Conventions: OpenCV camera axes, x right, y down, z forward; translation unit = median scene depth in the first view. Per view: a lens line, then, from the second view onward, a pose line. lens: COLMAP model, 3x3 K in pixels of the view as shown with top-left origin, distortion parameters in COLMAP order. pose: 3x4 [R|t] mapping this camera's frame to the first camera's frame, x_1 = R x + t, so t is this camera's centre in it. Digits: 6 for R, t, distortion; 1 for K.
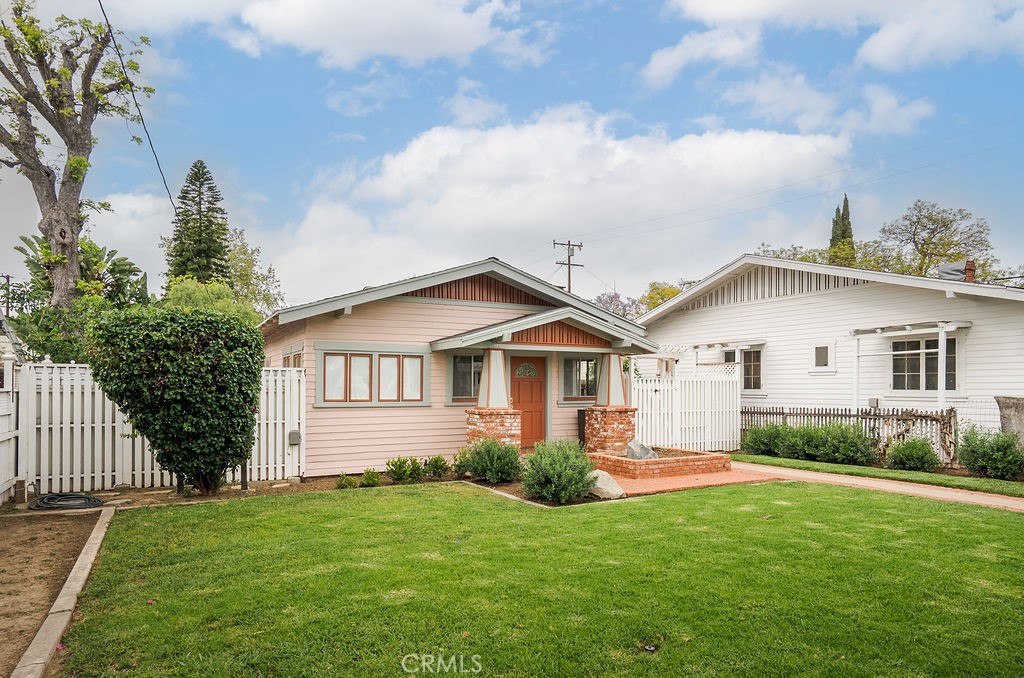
lens RADIAL K [[602.4, 0, 511.9], [0, 602.4, 378.5], [0, 0, 1]] dist [-0.022319, 0.000078]
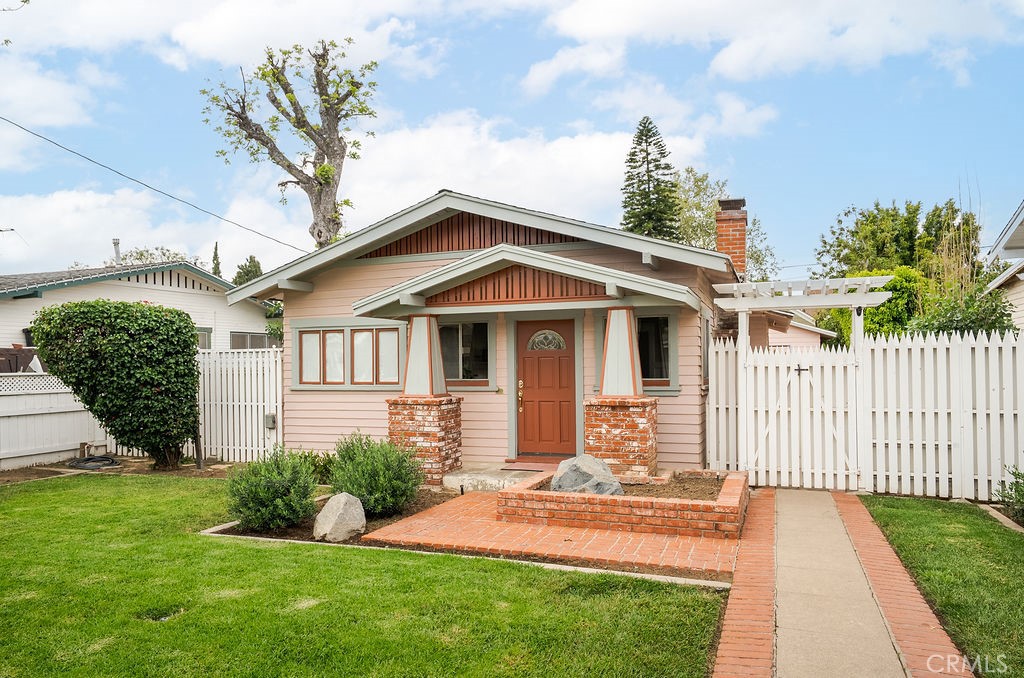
lens RADIAL K [[704.7, 0, 512.2], [0, 704.7, 356.8], [0, 0, 1]] dist [0.001043, -0.000191]
pose [[0.650139, -0.014622, -0.759674, 0.708578], [0.023741, 0.999718, 0.001076, 0.003472], [0.759444, -0.018735, 0.650303, 0.525933]]
